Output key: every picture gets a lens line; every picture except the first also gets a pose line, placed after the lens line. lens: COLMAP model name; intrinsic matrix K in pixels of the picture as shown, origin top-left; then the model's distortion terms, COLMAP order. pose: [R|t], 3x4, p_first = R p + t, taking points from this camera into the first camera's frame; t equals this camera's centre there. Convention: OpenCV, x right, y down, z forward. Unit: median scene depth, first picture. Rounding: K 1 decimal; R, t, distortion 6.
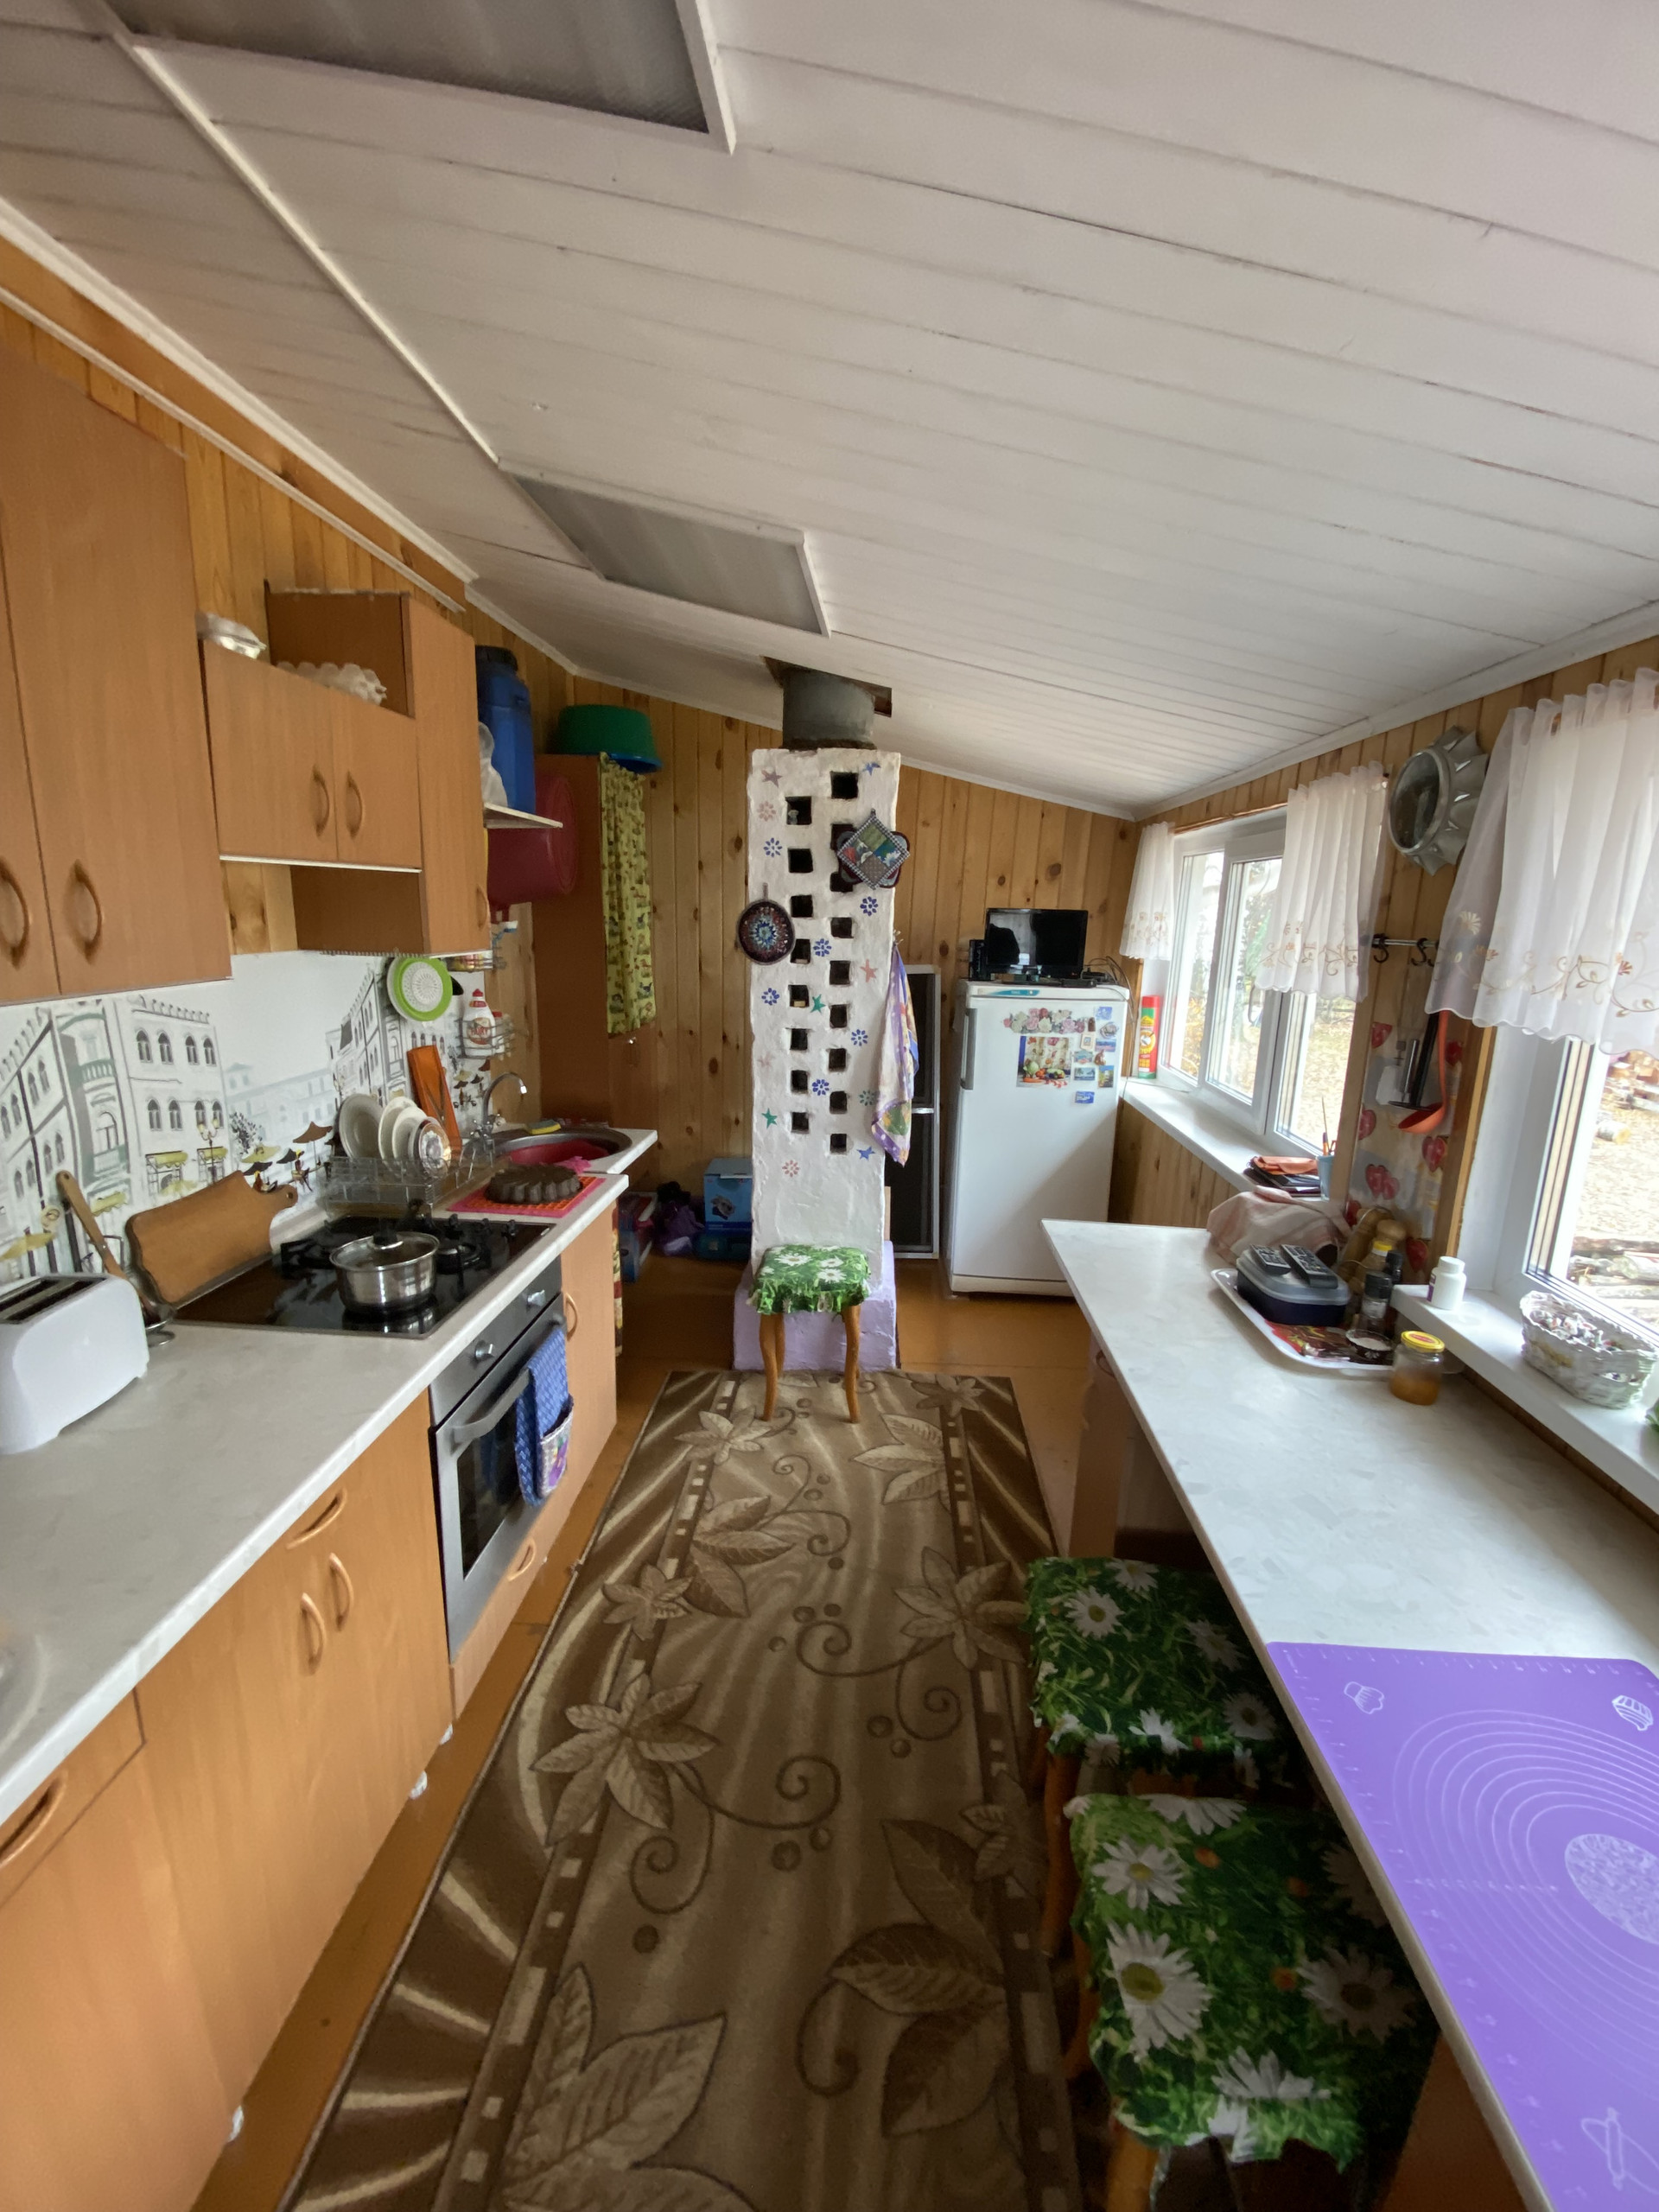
lens RADIAL K [[903.2, 0, 835.2], [0, 903.2, 1112.2], [0, 0, 1]] dist [0.000515, -0.019839]
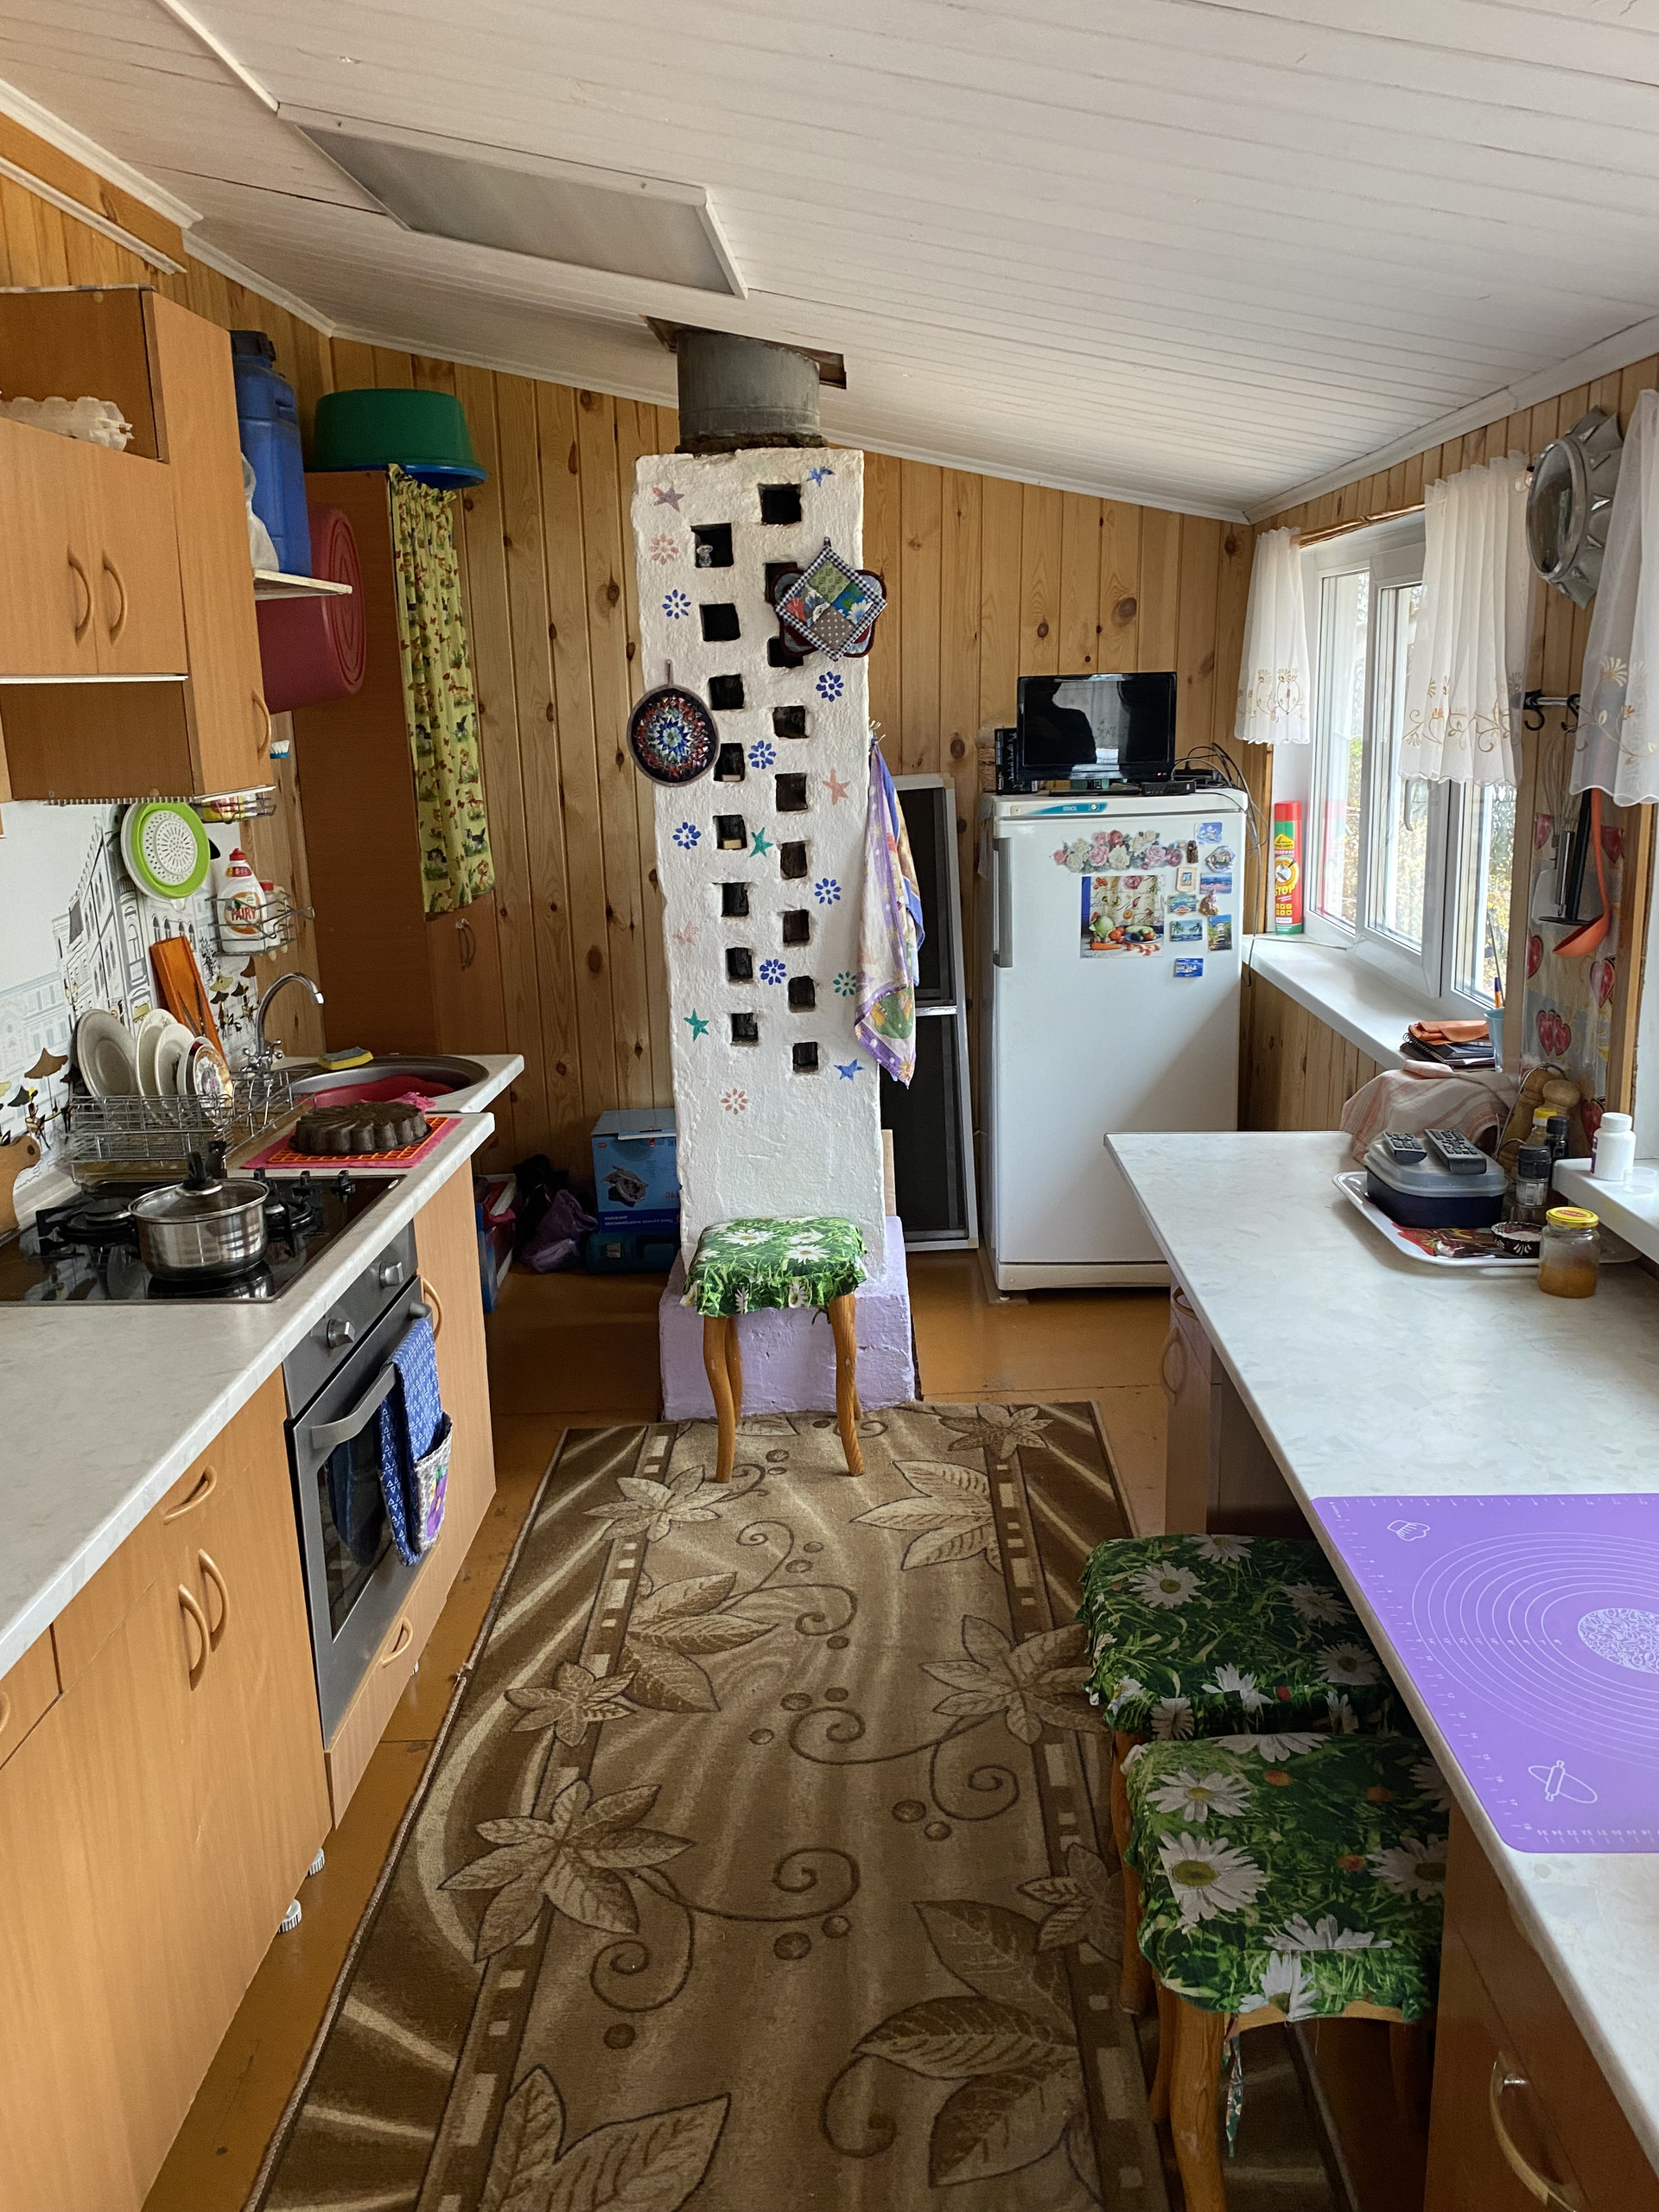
lens RADIAL K [[1712.5, 0, 832.3], [0, 1712.5, 1097.4], [0, 0, 1]] dist [0.022350, -0.086321]
pose [[0.997944, -0.061258, 0.018839, -0.002686], [0.060918, 0.997979, 0.018103, 0.054636], [-0.019909, -0.016918, 0.999659, -0.293098]]
